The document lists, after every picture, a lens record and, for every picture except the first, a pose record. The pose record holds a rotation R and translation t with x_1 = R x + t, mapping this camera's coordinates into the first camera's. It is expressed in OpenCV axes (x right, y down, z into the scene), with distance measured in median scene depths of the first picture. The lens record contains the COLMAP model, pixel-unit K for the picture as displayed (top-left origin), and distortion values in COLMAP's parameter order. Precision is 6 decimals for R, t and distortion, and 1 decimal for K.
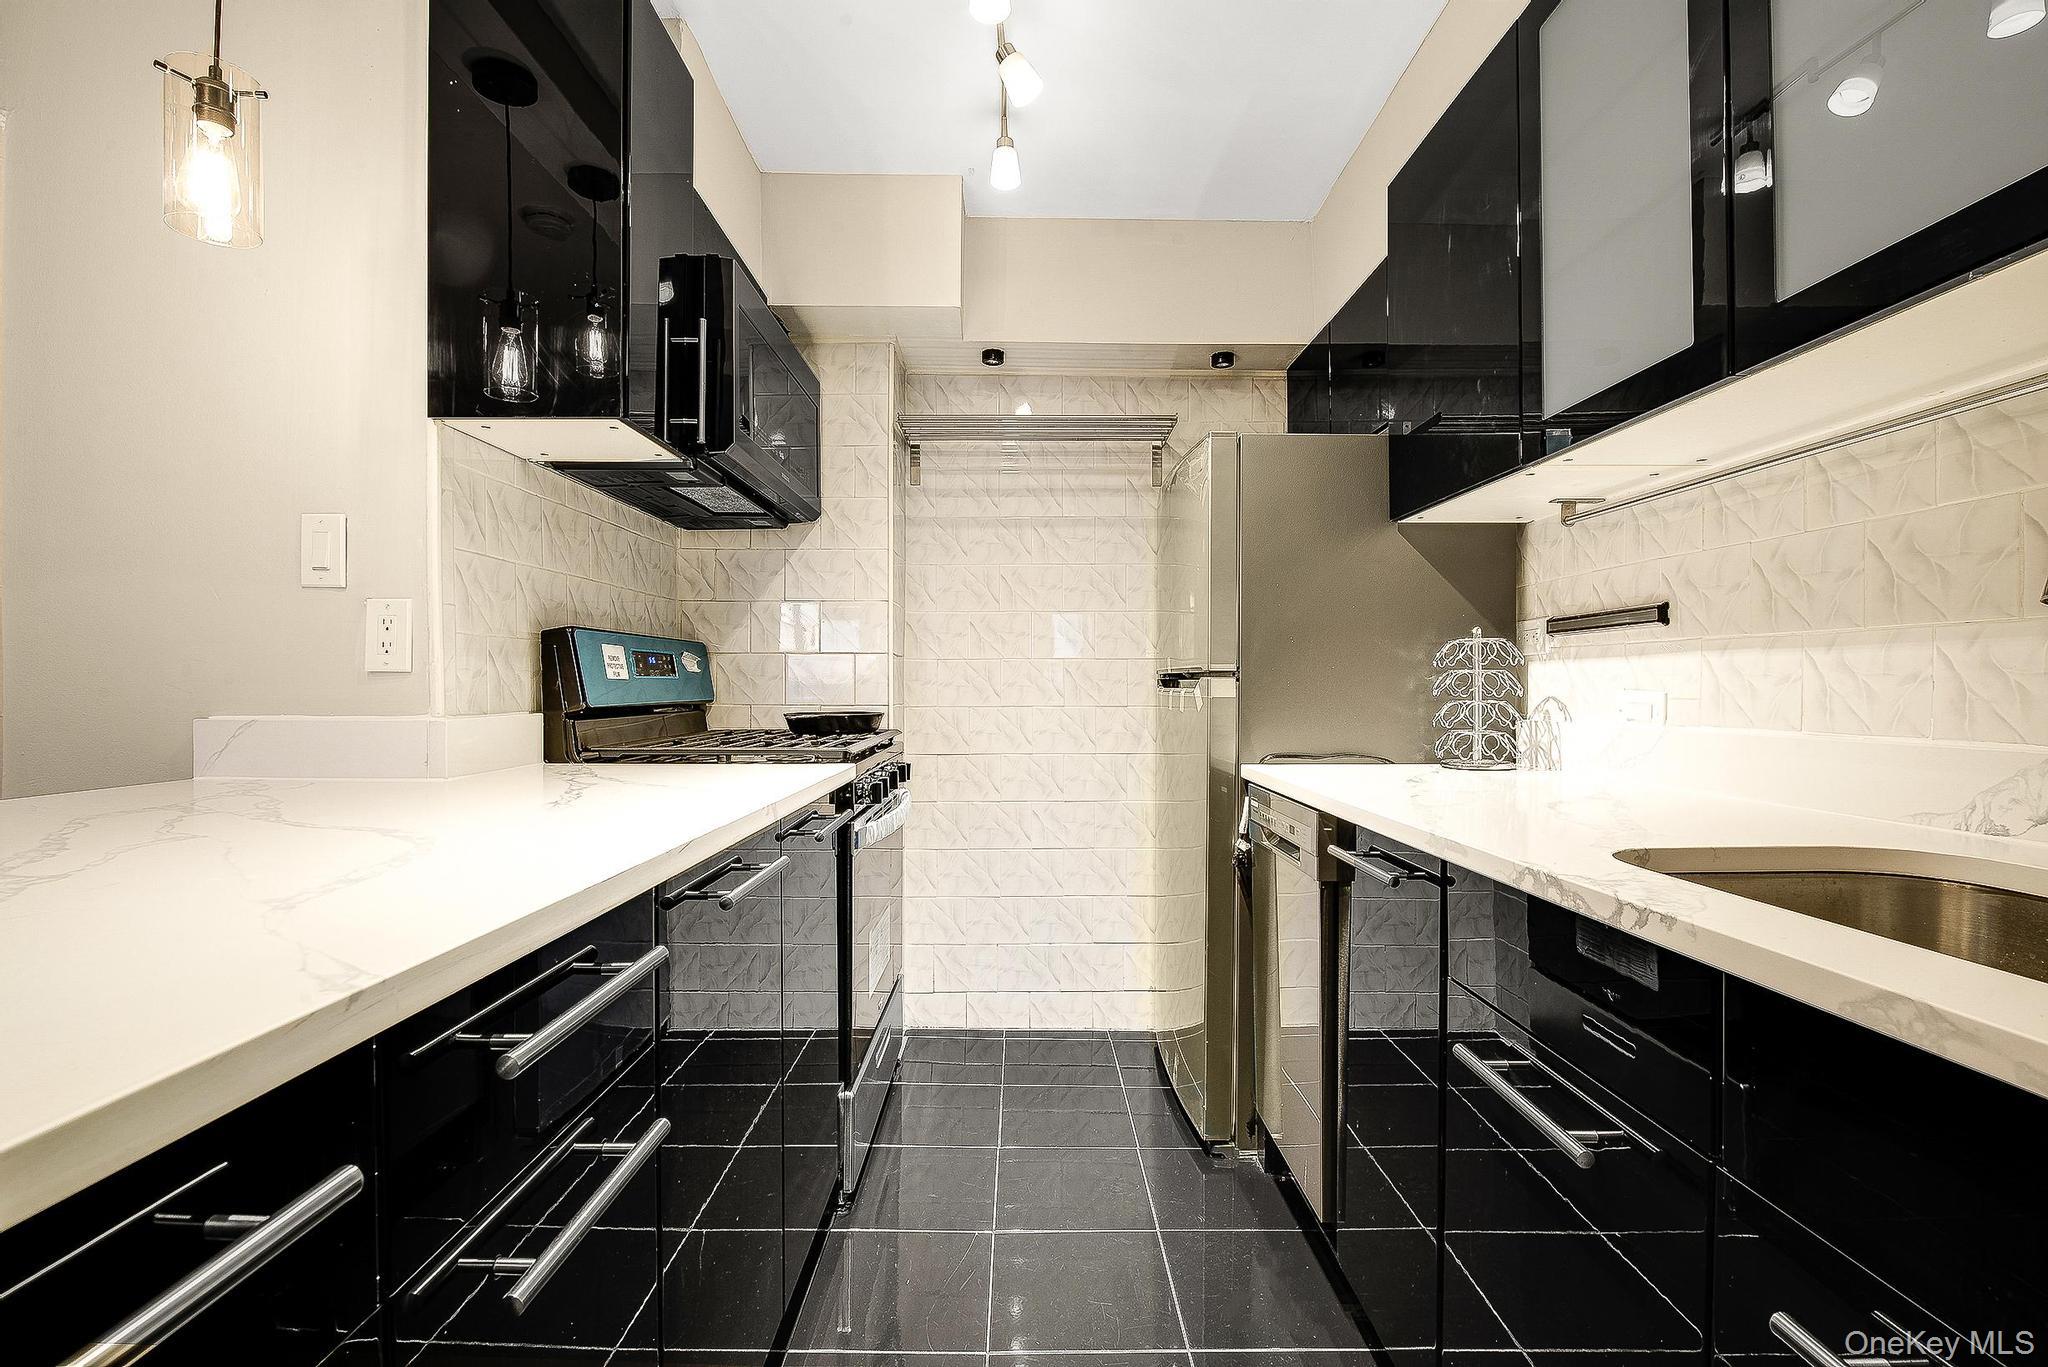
lens RADIAL K [[916.4, 0, 1016.1], [0, 916.4, 693.7], [0, 0, 1]] dist [-0.002435, -0.000041]
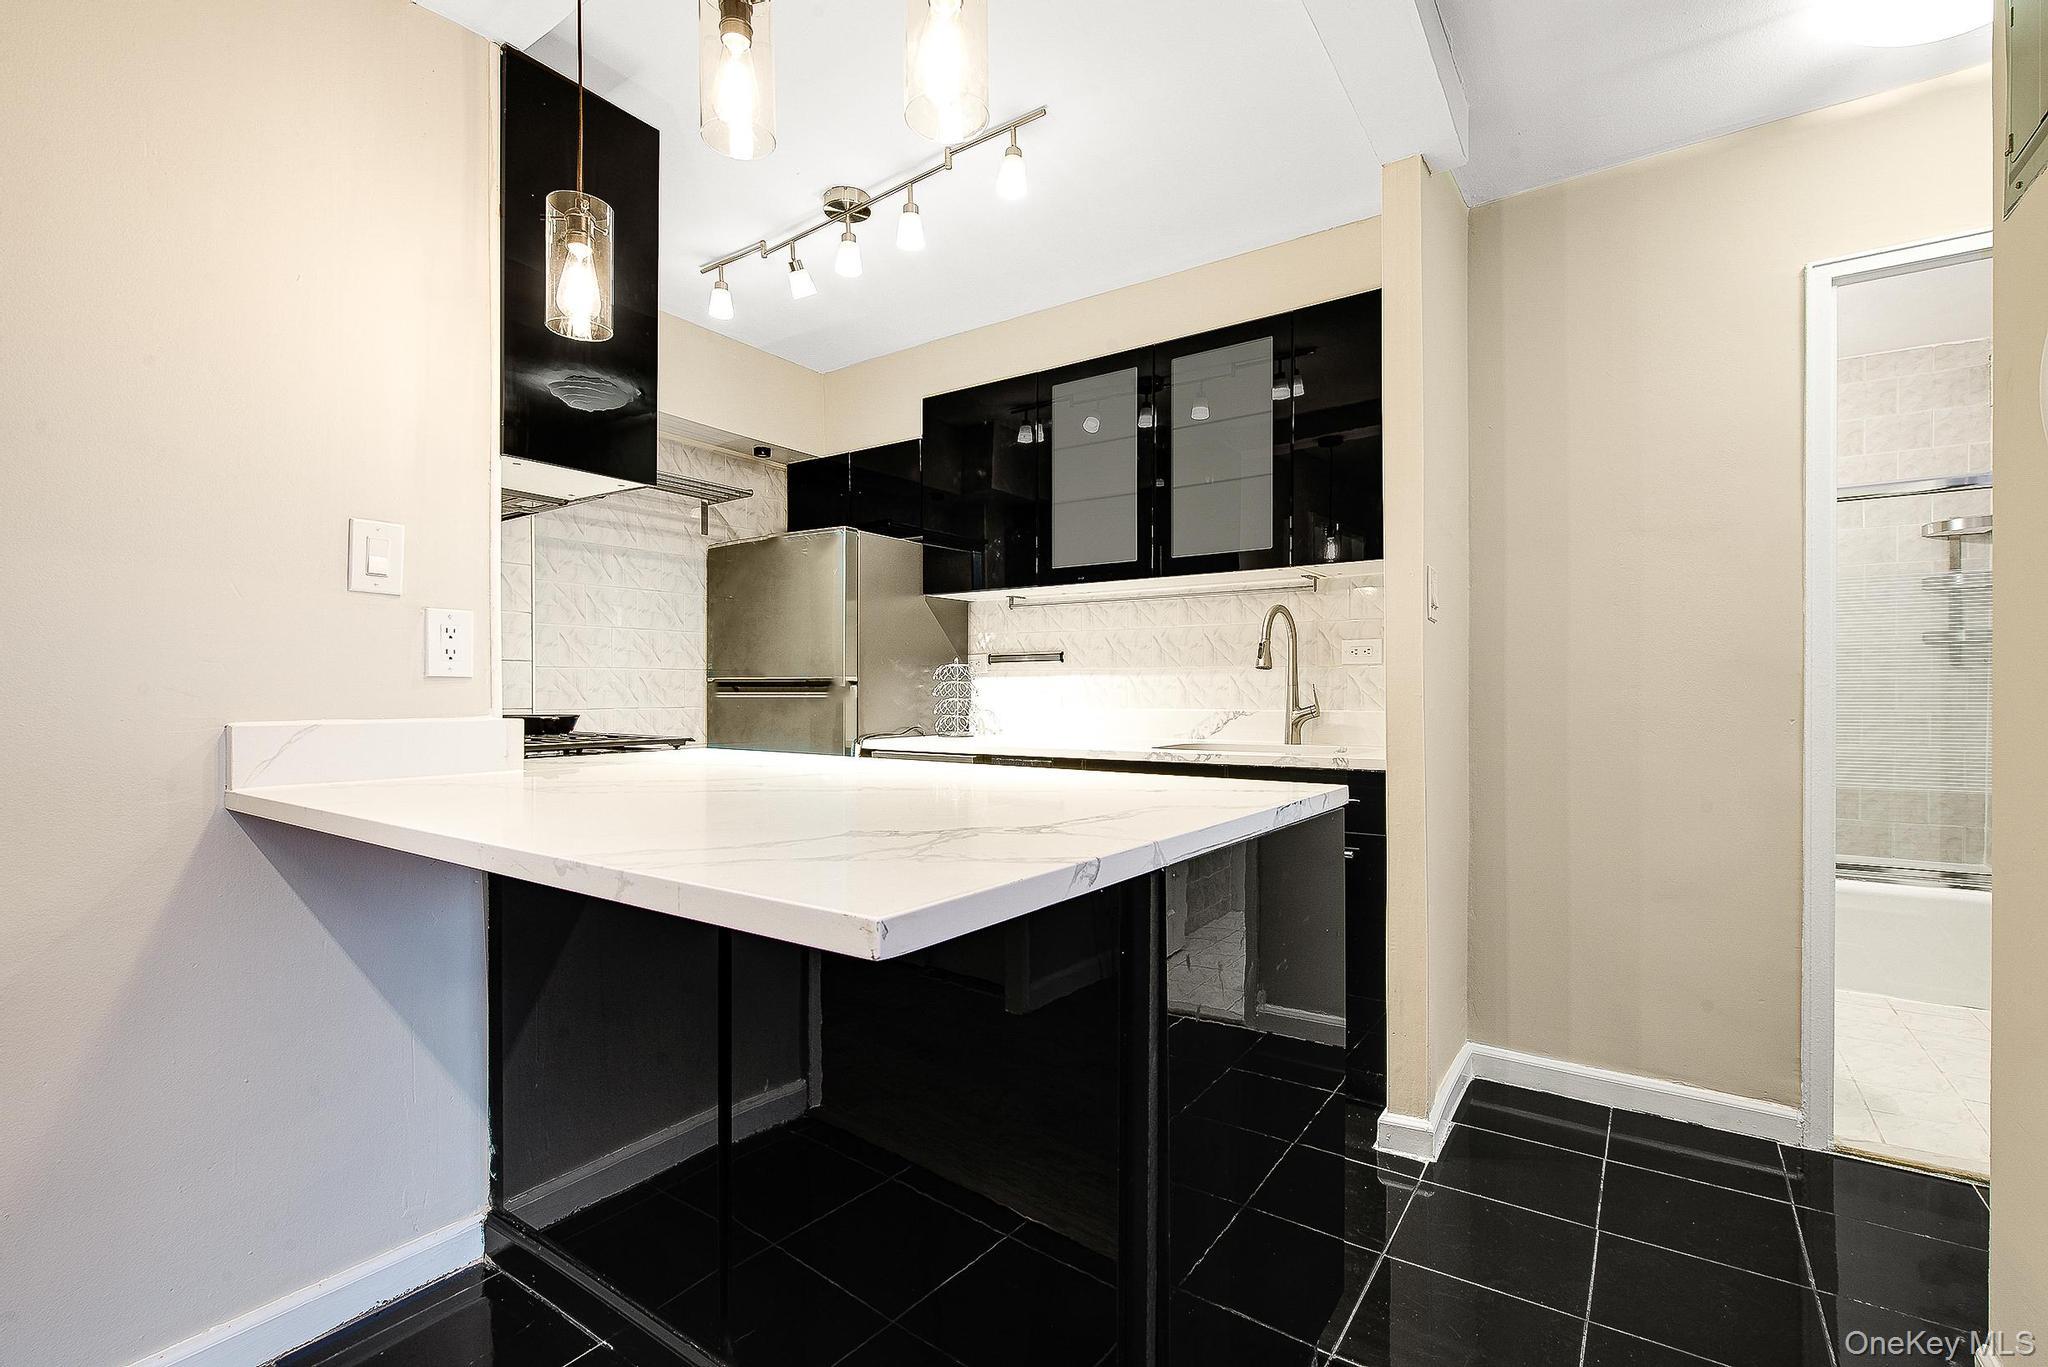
lens RADIAL K [[924.7, 0, 1043.3], [0, 924.7, 695.8], [0, 0, 1]] dist [0.005003, 0.000200]
pose [[0.554886, -0.004945, 0.831912, -0.718926], [0.010215, 0.999947, -0.000869, 0.004008], [-0.831864, 0.008980, 0.554907, -0.115071]]
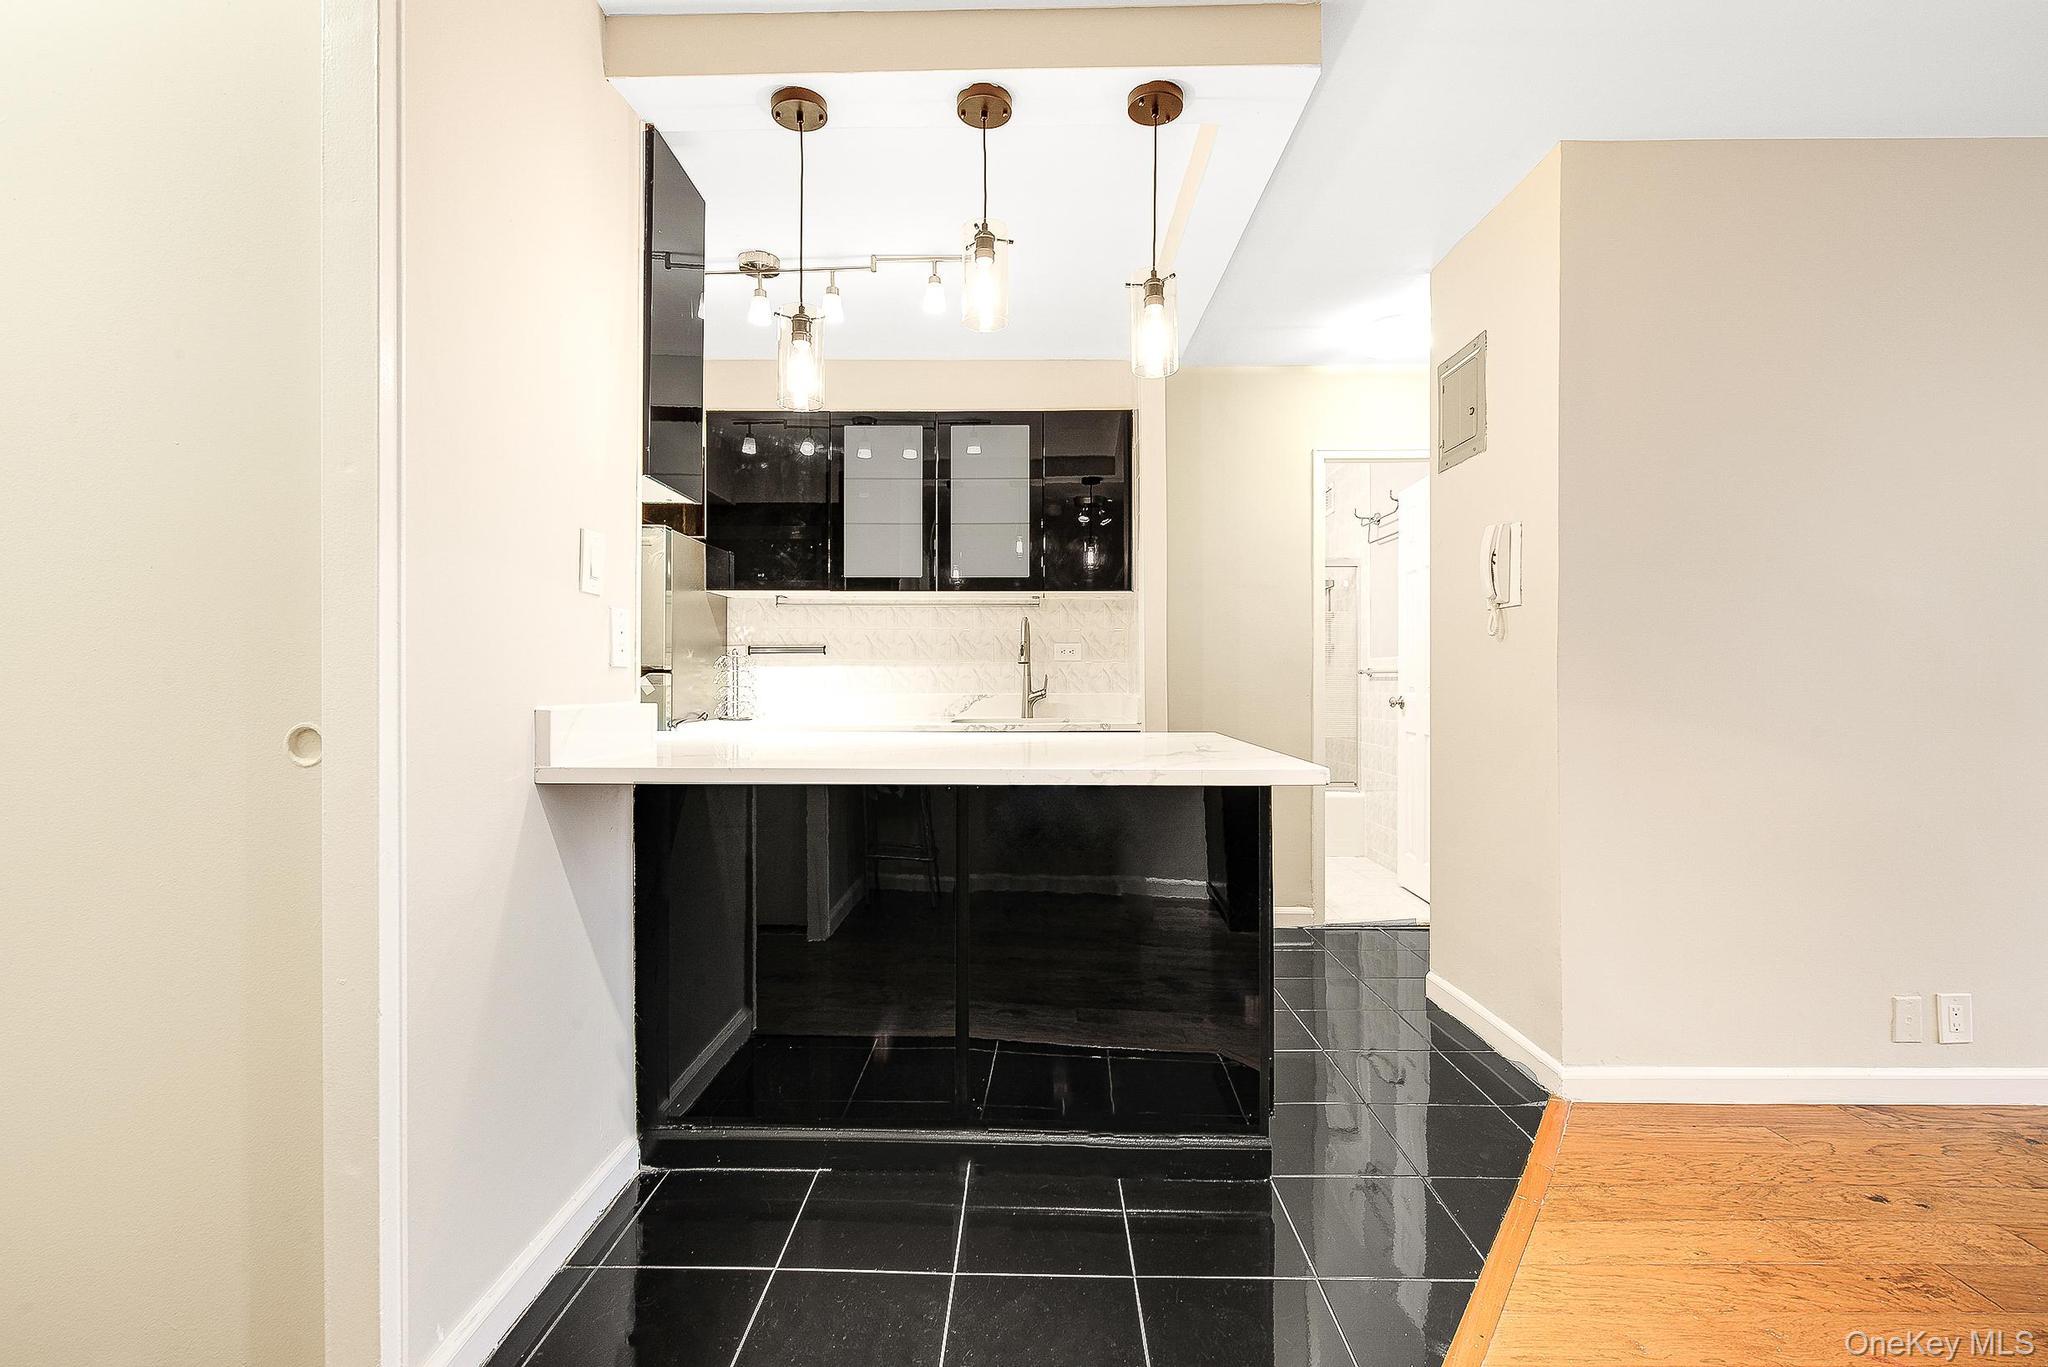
lens RADIAL K [[895.9, 0, 1053.4], [0, 895.9, 681.7], [0, 0, 1]] dist [0.000042, -0.000067]
pose [[-0.019358, -0.002846, 0.999809, -1.136230], [0.009465, 0.999951, 0.003030, -0.000071], [-0.999768, 0.009521, -0.019330, 0.255458]]
